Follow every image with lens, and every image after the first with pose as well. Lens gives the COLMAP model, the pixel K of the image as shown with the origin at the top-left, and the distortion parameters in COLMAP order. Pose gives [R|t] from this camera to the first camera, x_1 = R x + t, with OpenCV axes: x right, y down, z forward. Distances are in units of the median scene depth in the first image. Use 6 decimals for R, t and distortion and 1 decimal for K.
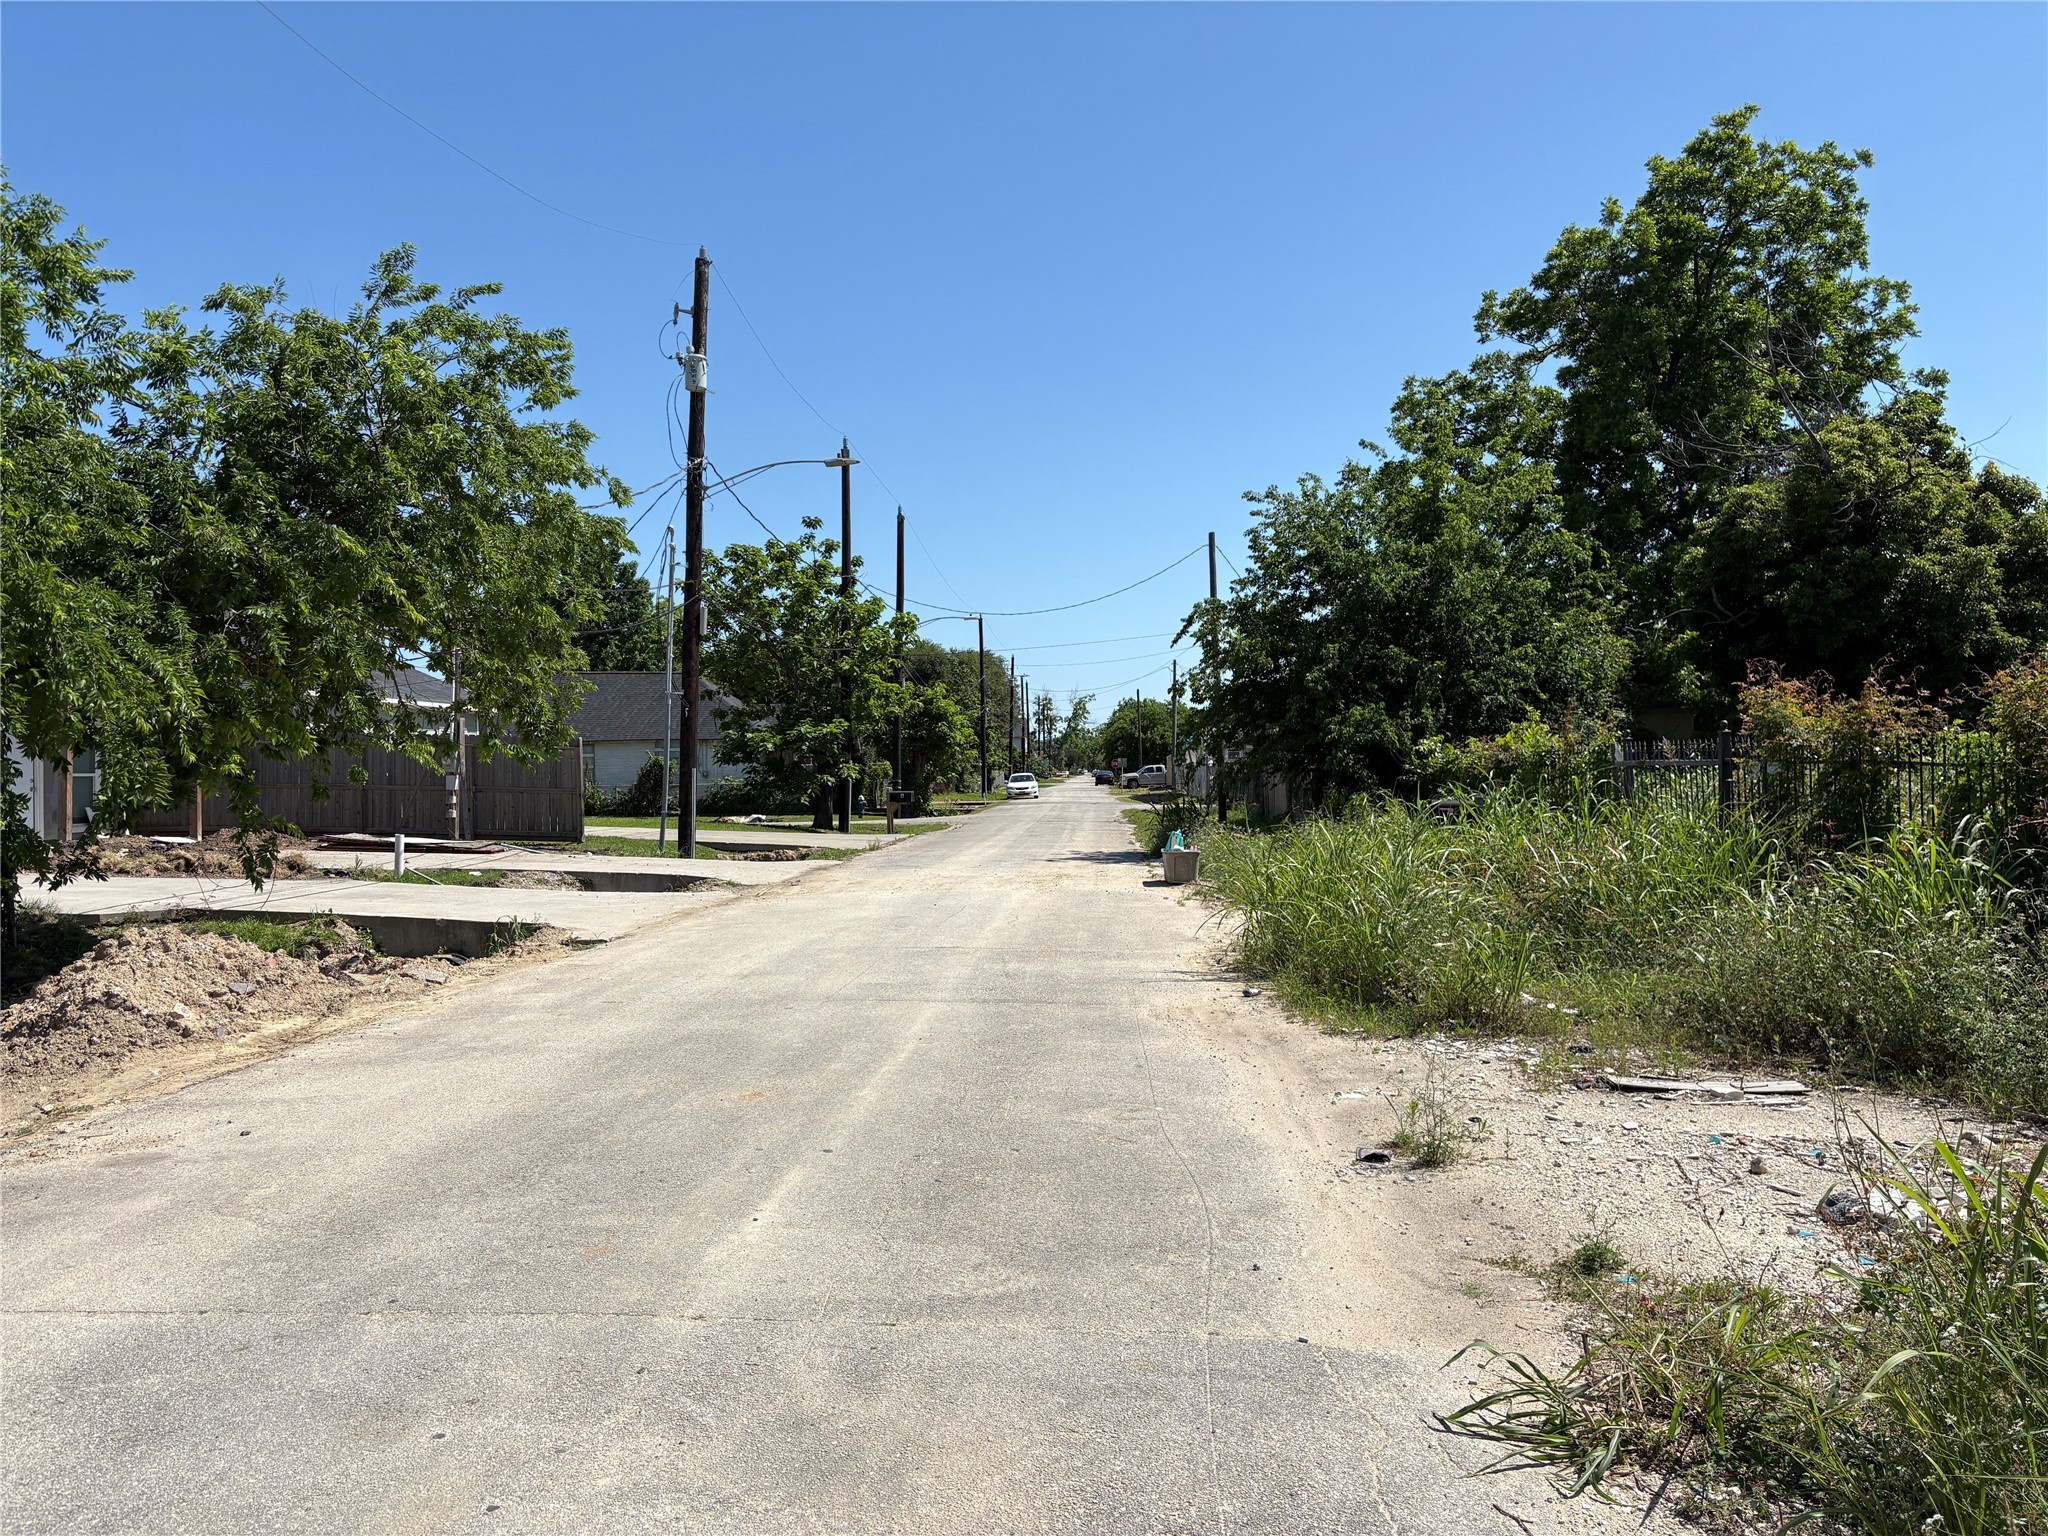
lens RADIAL K [[1546.2, 0, 1042.8], [0, 1546.2, 763.7], [0, 0, 1]] dist [0.059857, -0.056022]
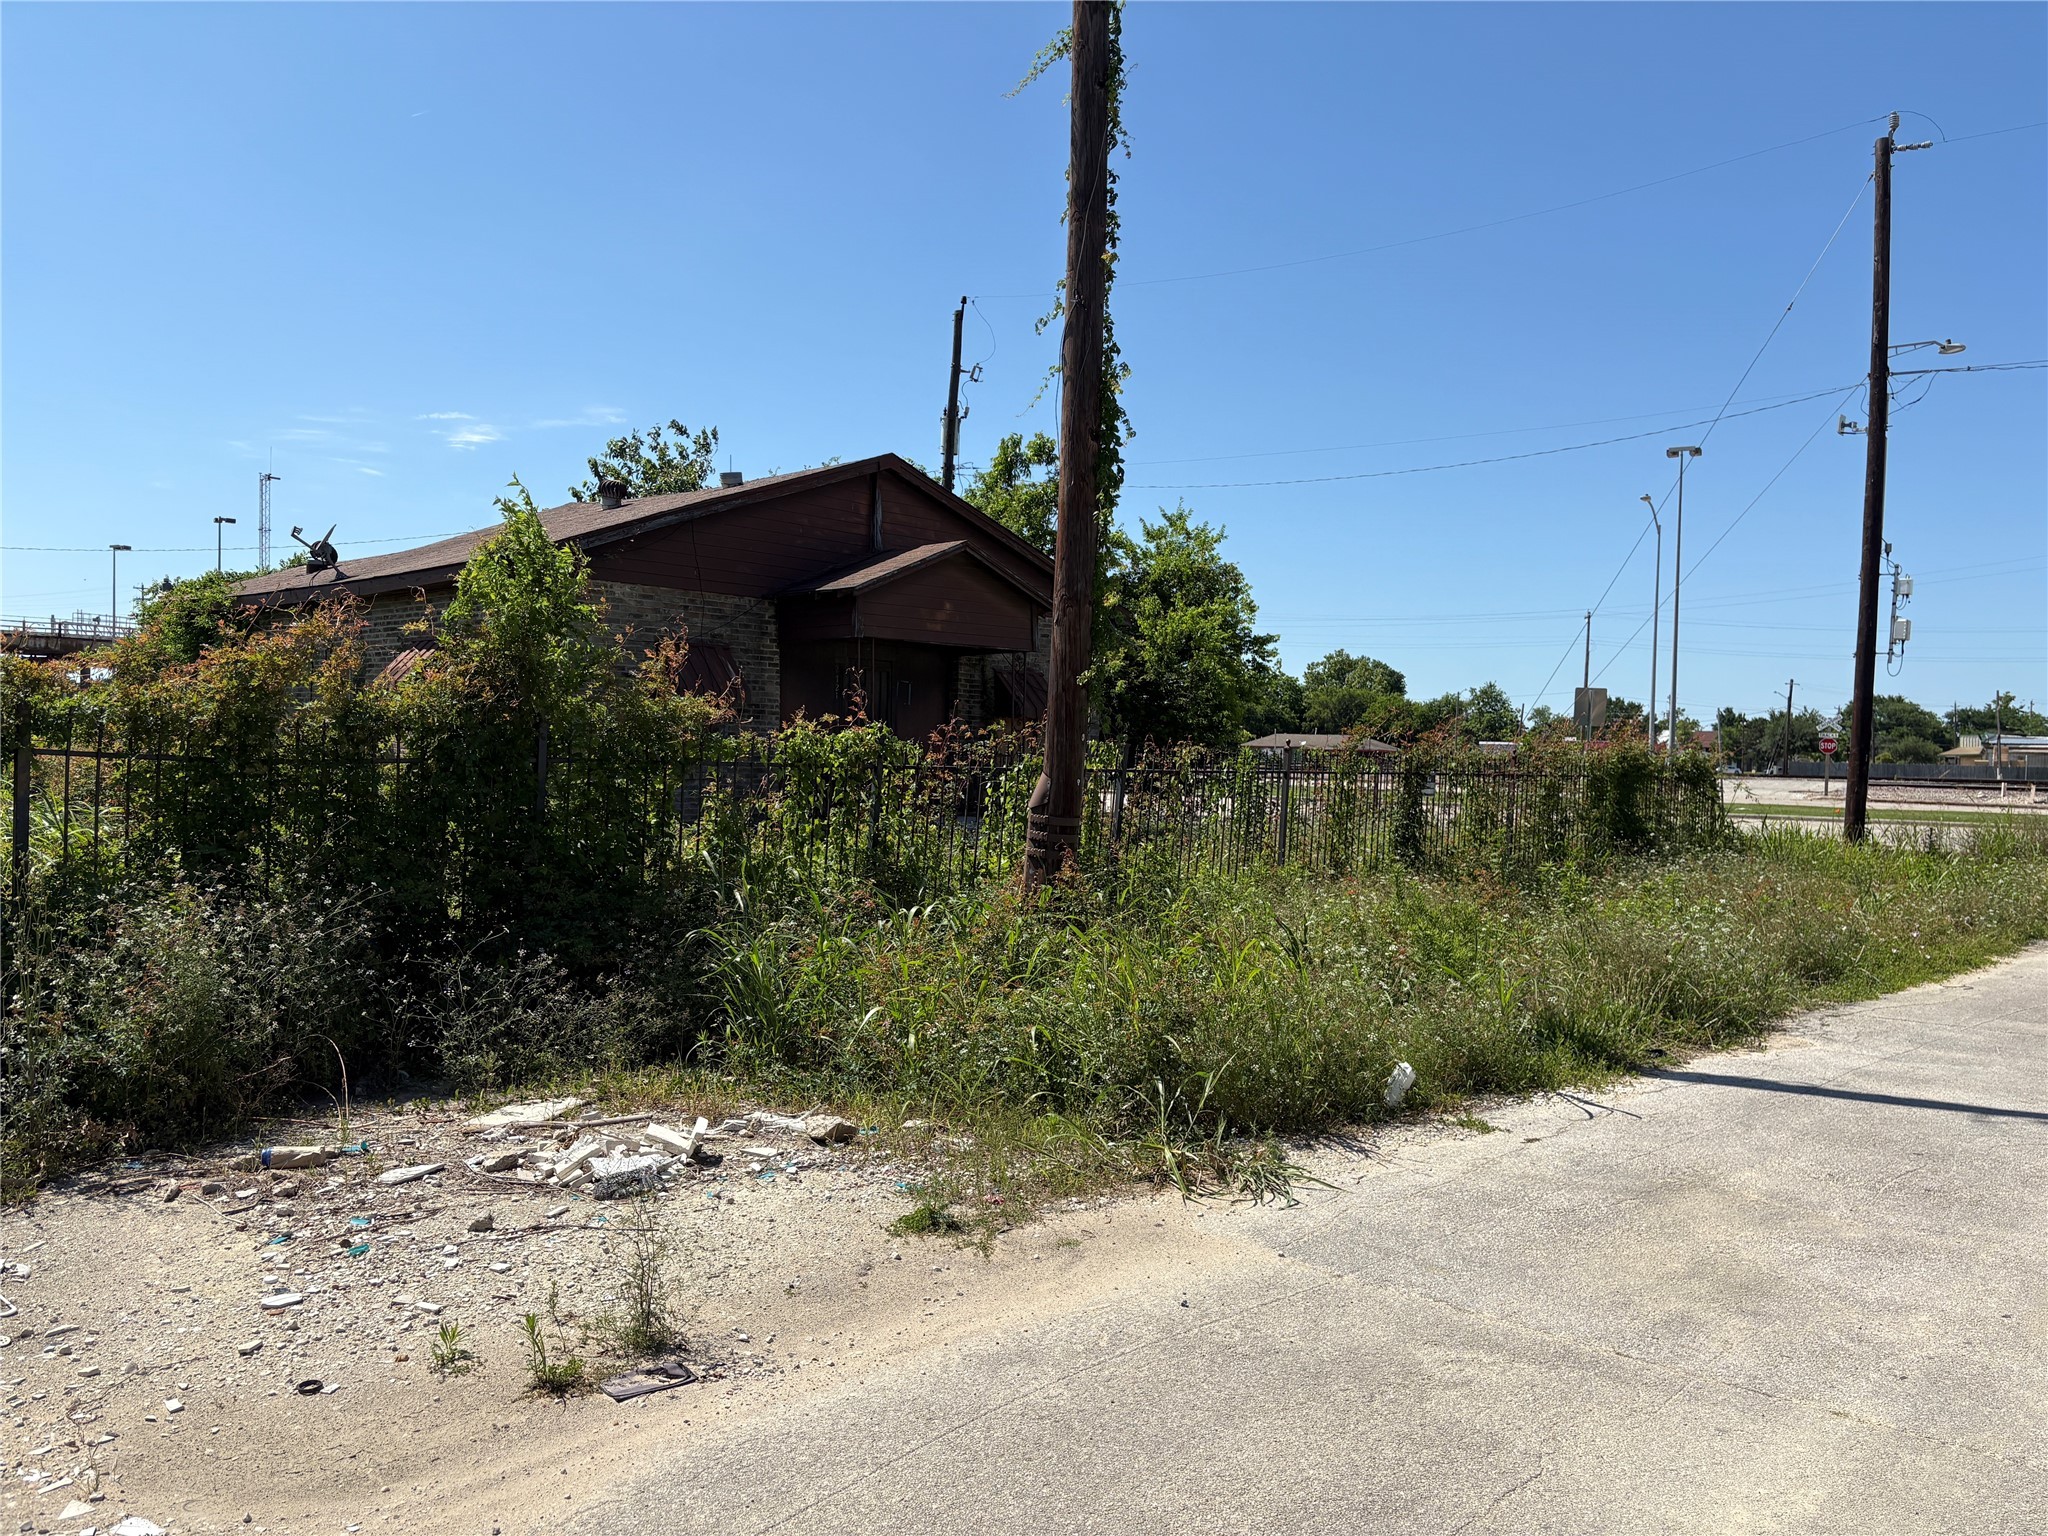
lens RADIAL K [[1546.2, 0, 1023.7], [0, 1546.2, 770.4], [0, 0, 1]] dist [0.059857, -0.056022]
pose [[-0.751248, -0.016978, 0.659802, -0.432615], [-0.016905, 0.999836, 0.006481, -0.005933], [-0.659804, -0.006285, -0.751412, 1.878773]]
